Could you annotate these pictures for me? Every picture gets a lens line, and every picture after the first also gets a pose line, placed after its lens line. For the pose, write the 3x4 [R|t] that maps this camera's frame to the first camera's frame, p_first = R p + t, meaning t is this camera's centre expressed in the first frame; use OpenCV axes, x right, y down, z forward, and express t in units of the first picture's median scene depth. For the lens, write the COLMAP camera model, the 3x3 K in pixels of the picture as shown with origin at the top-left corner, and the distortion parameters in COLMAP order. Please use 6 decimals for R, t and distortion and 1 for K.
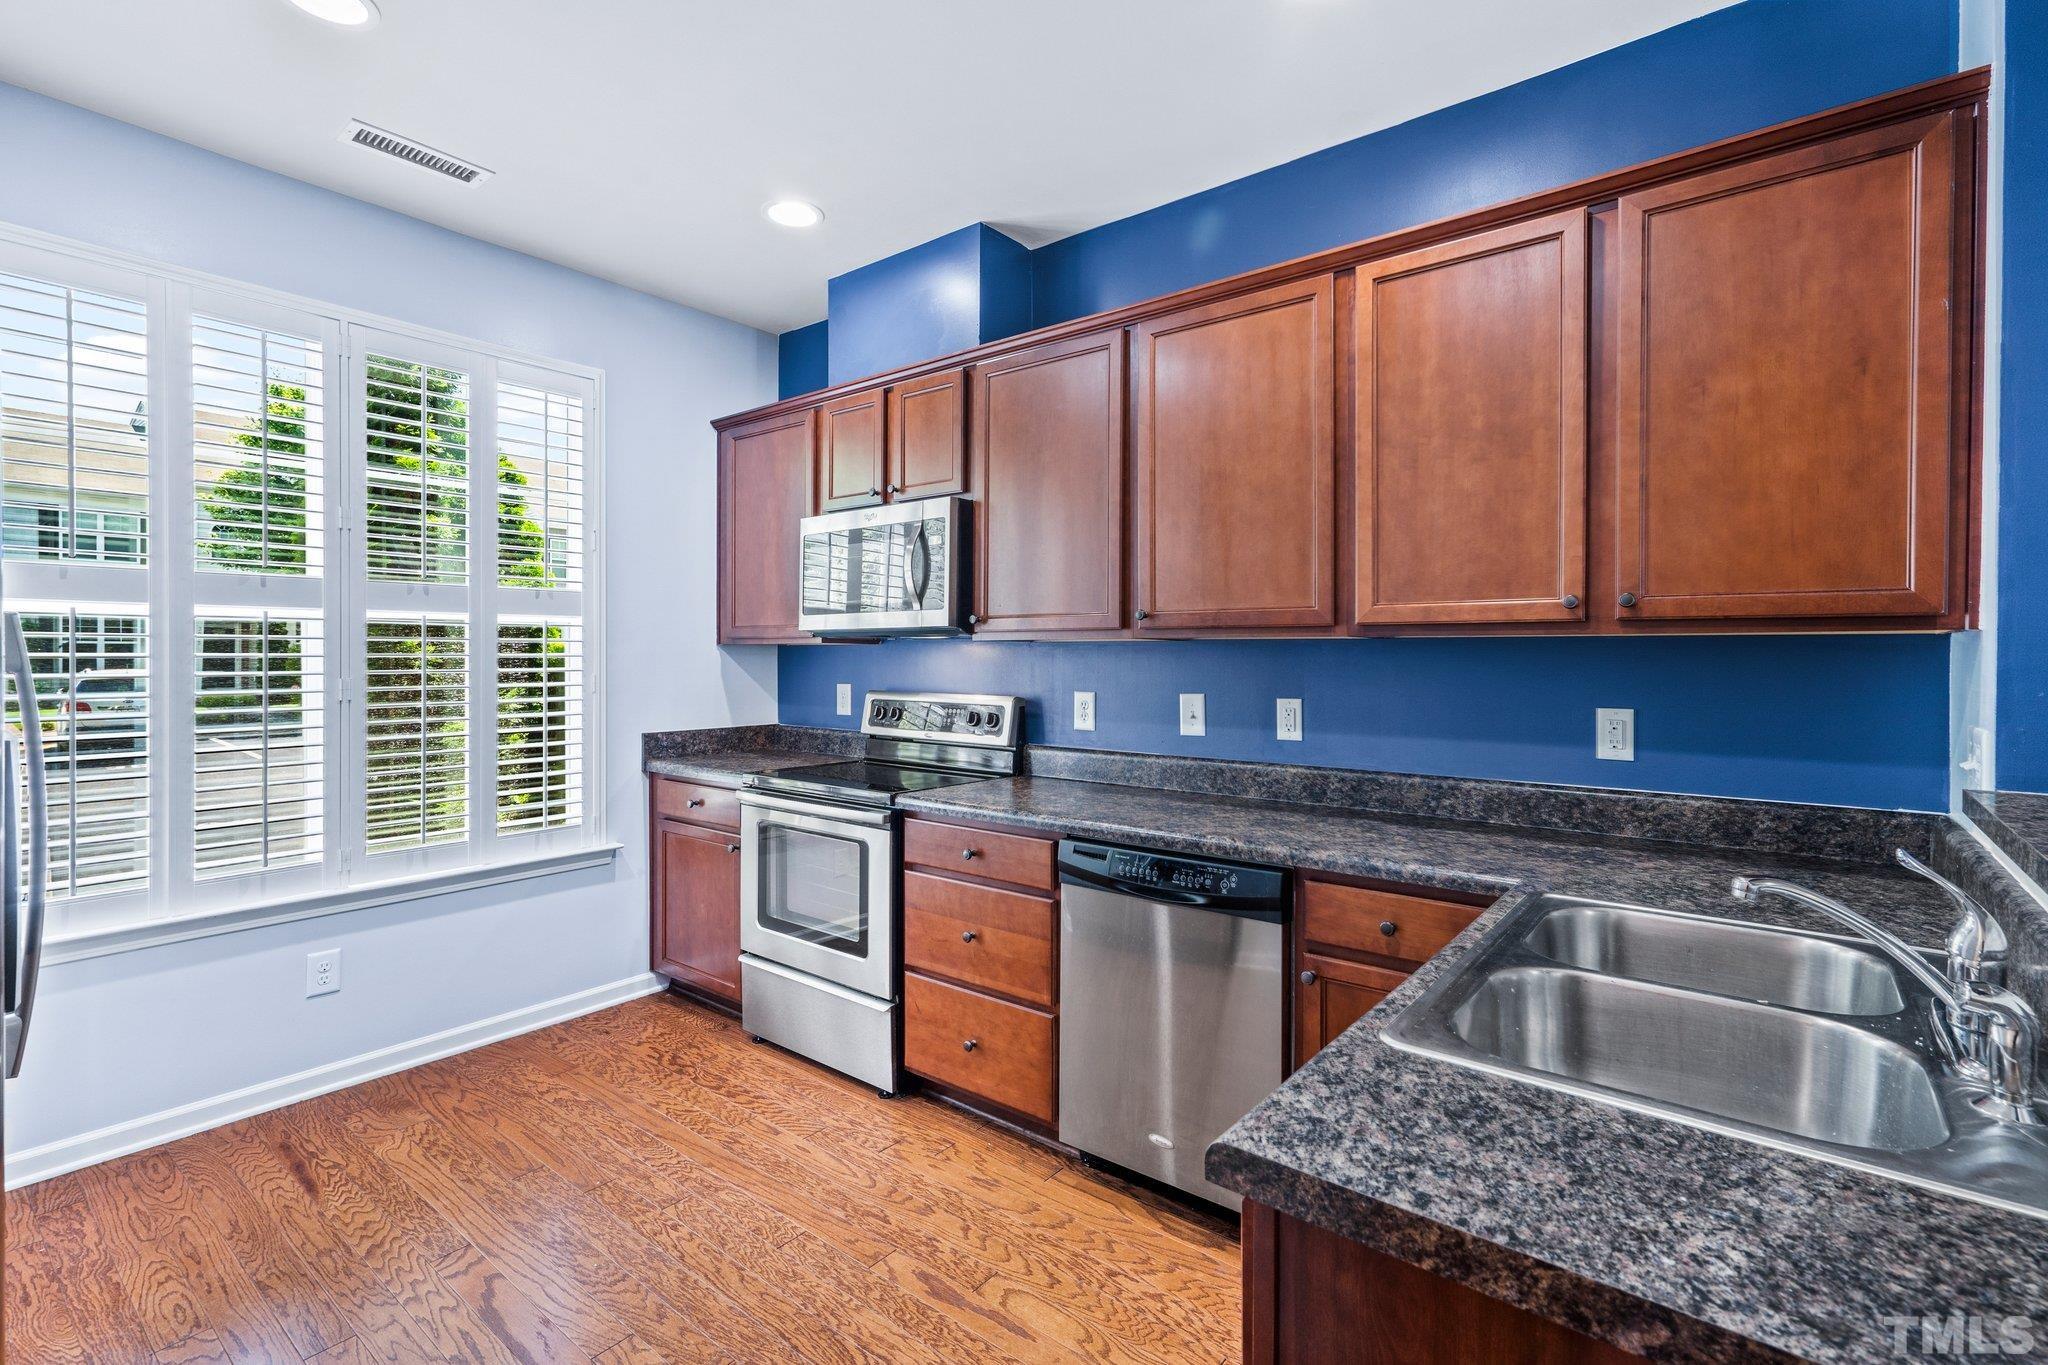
lens RADIAL K [[951.8, 0, 1020.0], [0, 951.8, 648.8], [0, 0, 1]] dist [0.011360, -0.000048]
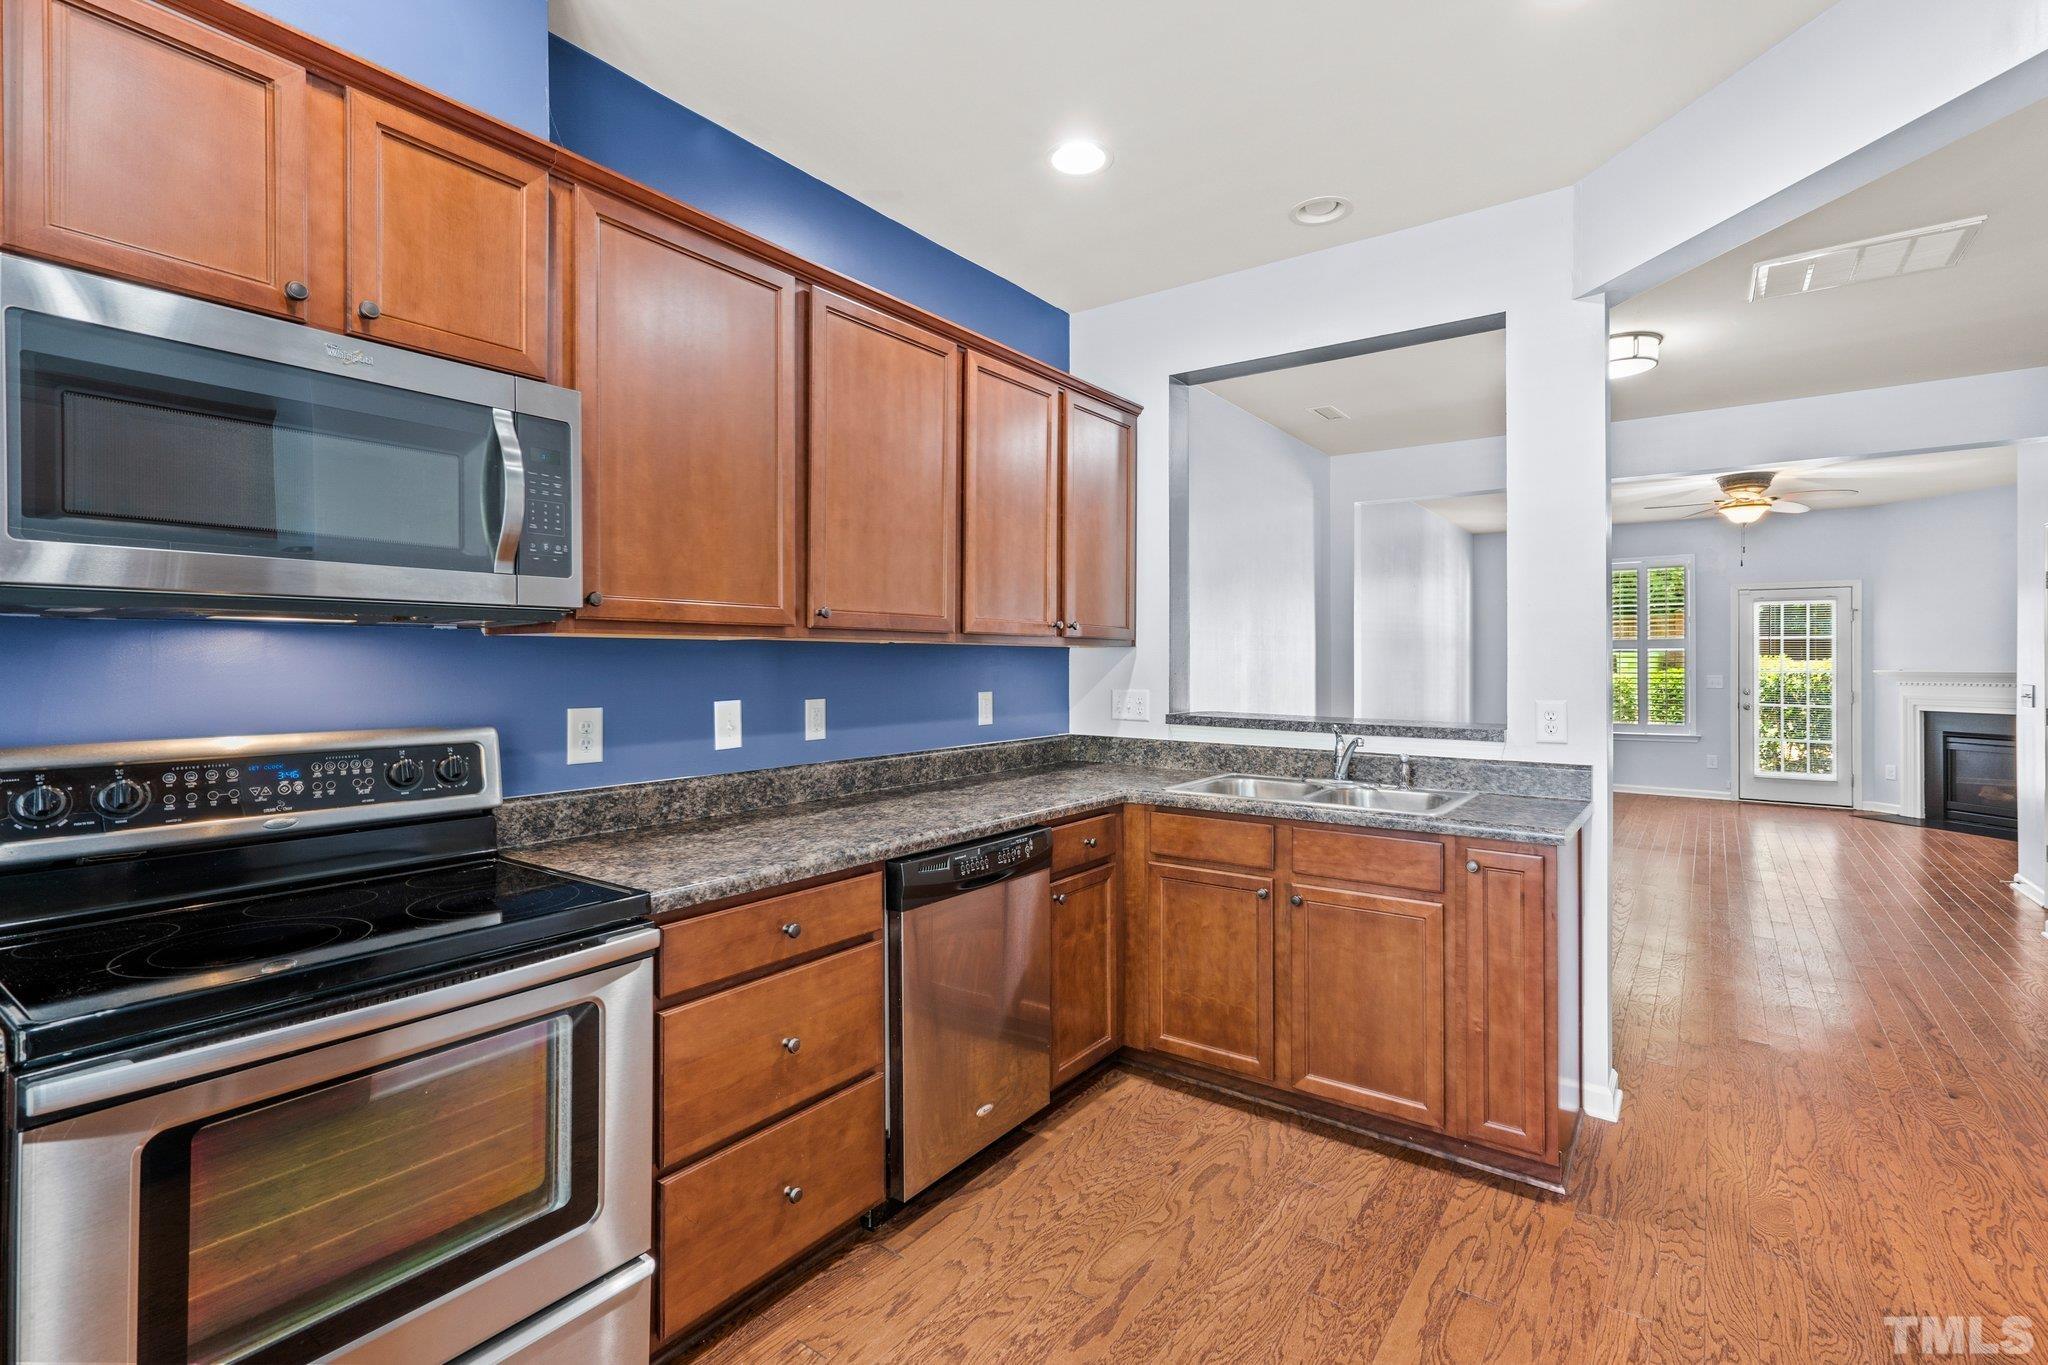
lens RADIAL K [[951.8, 0, 1024.4], [0, 951.8, 663.3], [0, 0, 1]] dist [0.011360, -0.000048]
pose [[-0.064698, 0.014284, 0.997803, -0.761622], [0.010250, 0.999854, -0.013648, 0.030049], [-0.997852, 0.009344, -0.064835, 0.845778]]
